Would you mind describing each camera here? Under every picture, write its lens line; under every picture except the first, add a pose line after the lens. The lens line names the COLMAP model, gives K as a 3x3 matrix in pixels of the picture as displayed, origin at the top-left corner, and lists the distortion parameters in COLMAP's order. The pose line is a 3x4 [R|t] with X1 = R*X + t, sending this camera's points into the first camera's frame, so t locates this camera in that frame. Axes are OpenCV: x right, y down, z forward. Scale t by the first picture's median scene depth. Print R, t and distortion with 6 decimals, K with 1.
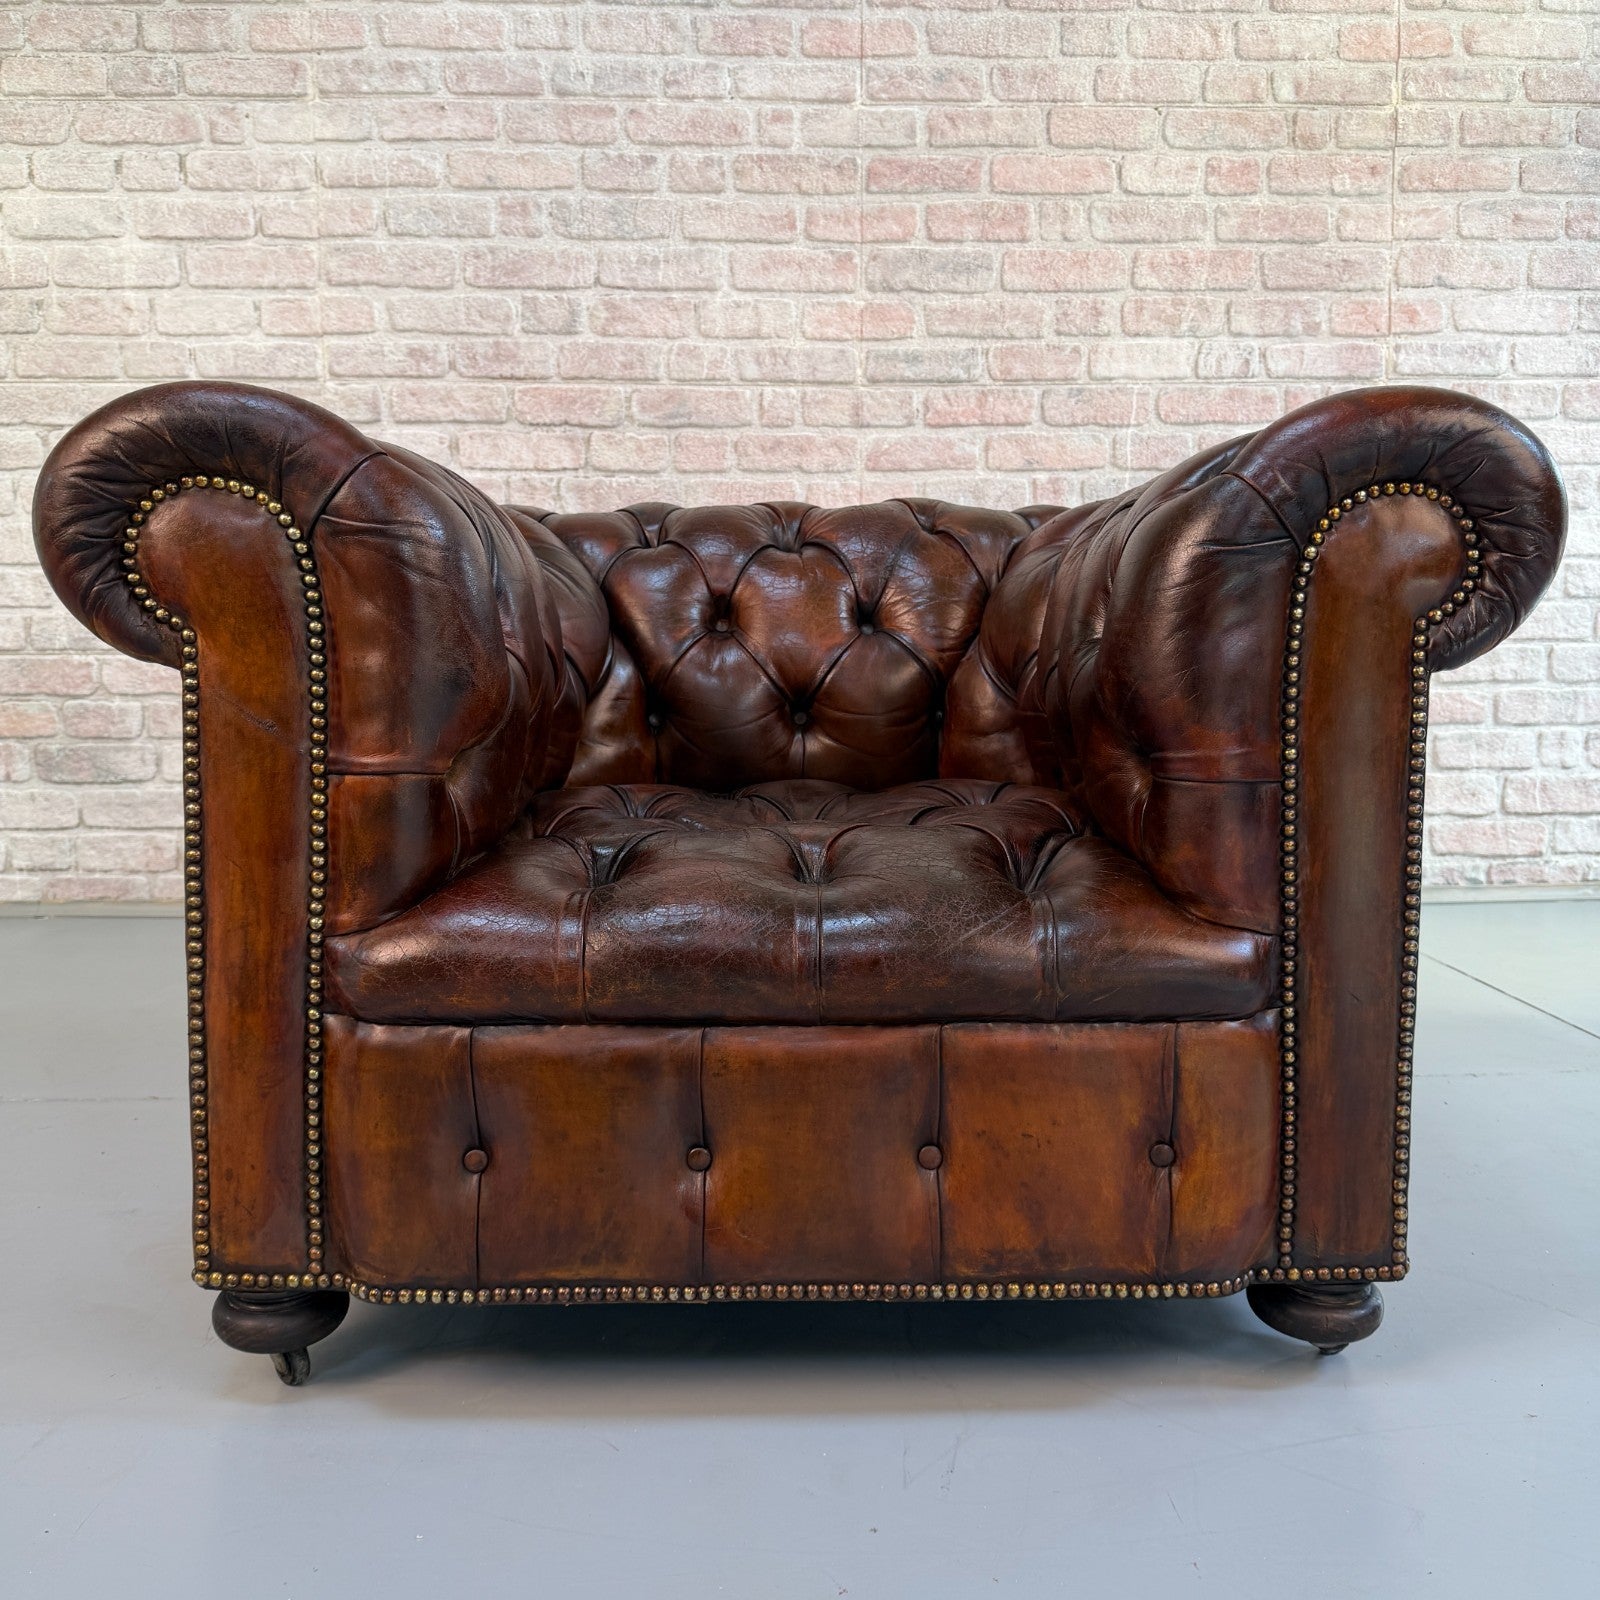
lens RADIAL K [[1366.6, 0, 784.8], [0, 1366.6, 807.8], [0, 0, 1]] dist [0.113372, -0.199255]
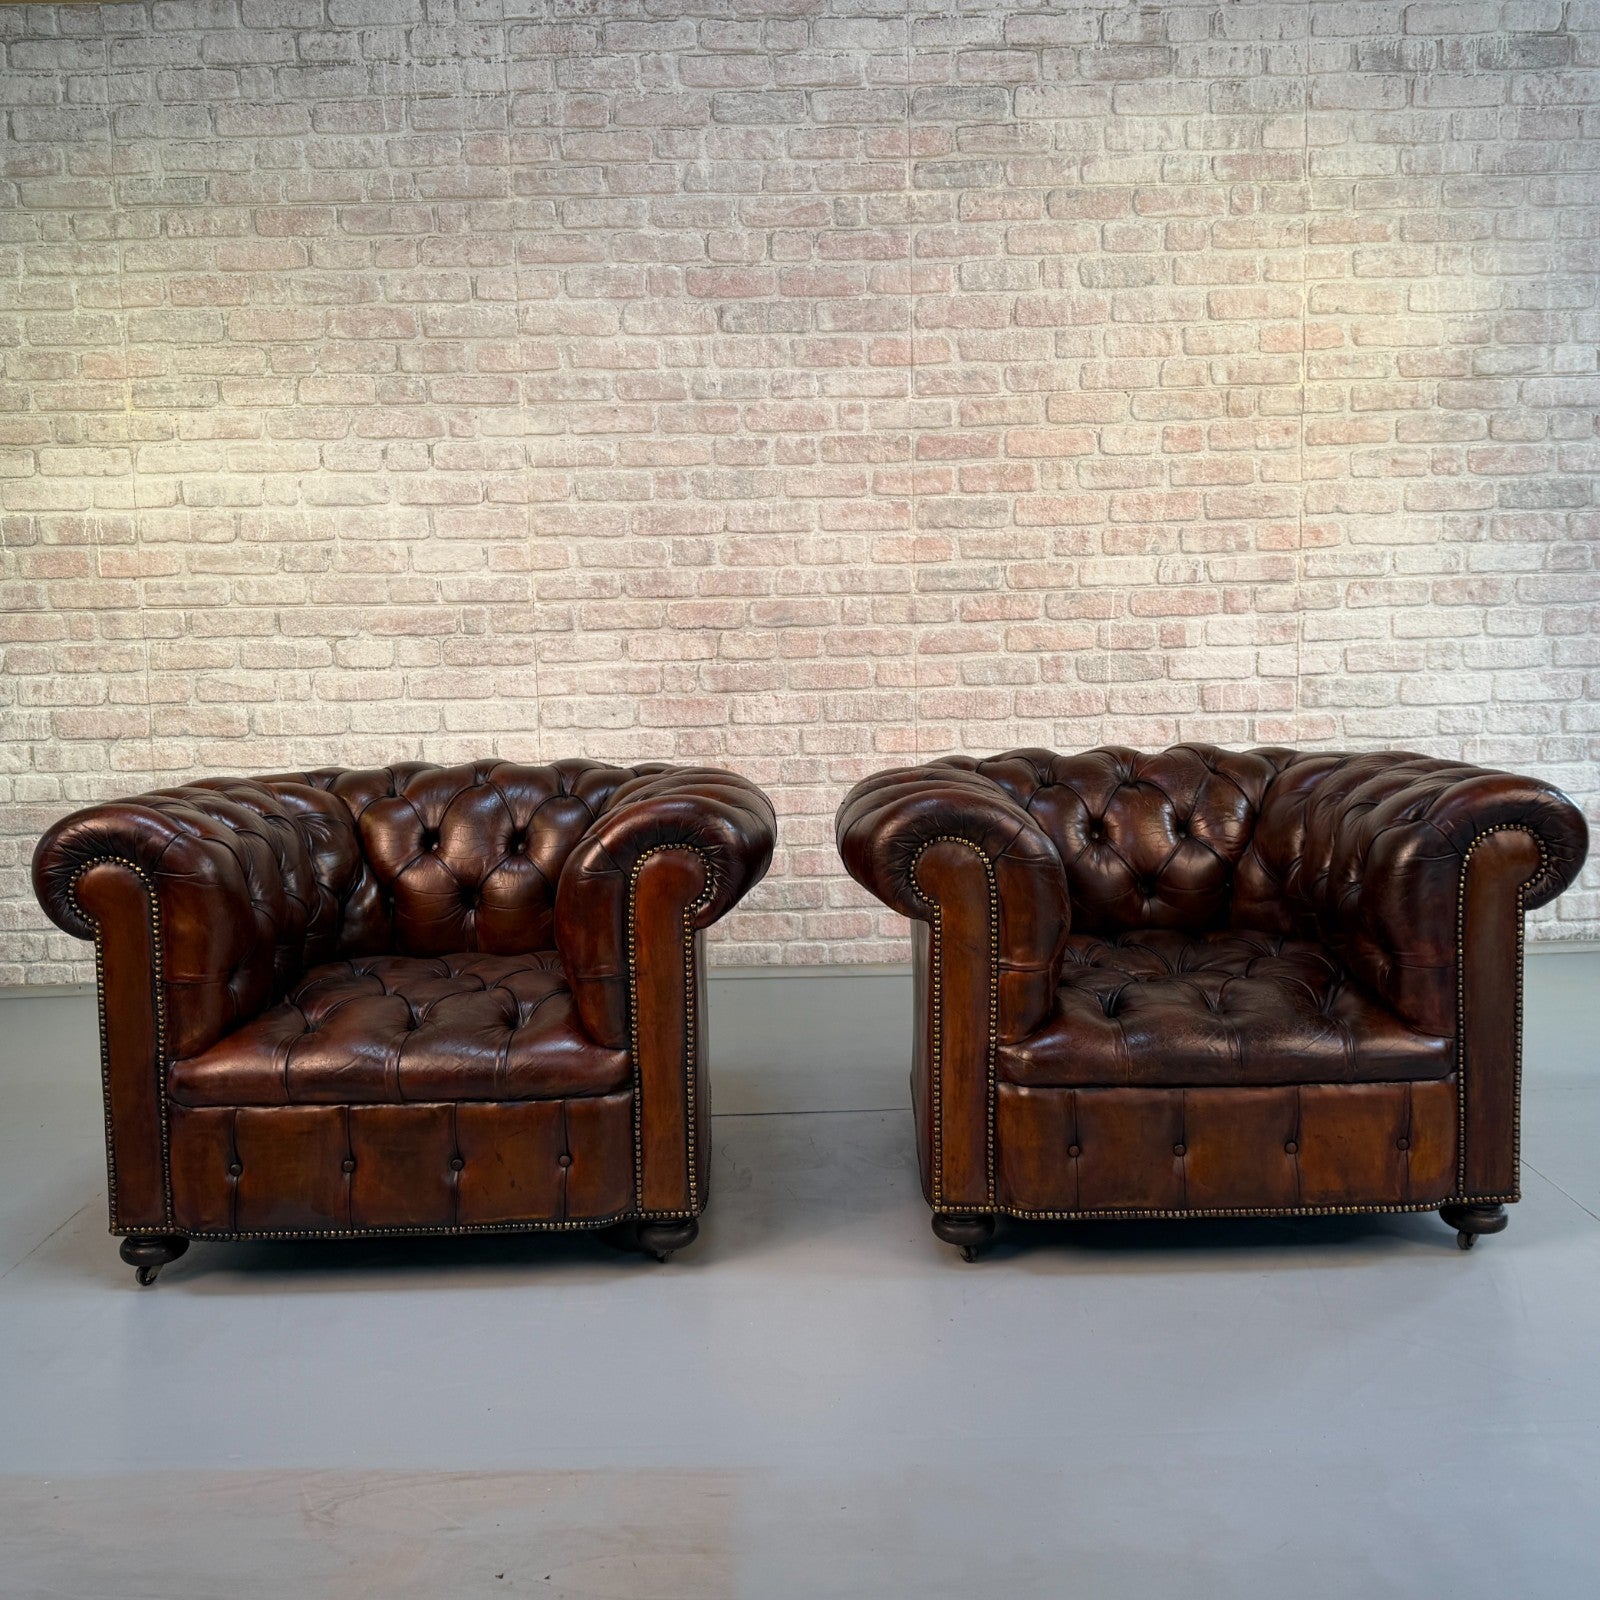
lens RADIAL K [[1559.4, 0, 793.9], [0, 1559.4, 782.3], [0, 0, 1]] dist [0.200943, -0.453036]
pose [[0.999718, -0.016573, -0.016995, -0.042964], [0.016618, 0.999859, 0.002475, -0.124107], [0.016952, -0.002756, 0.999853, -0.587951]]
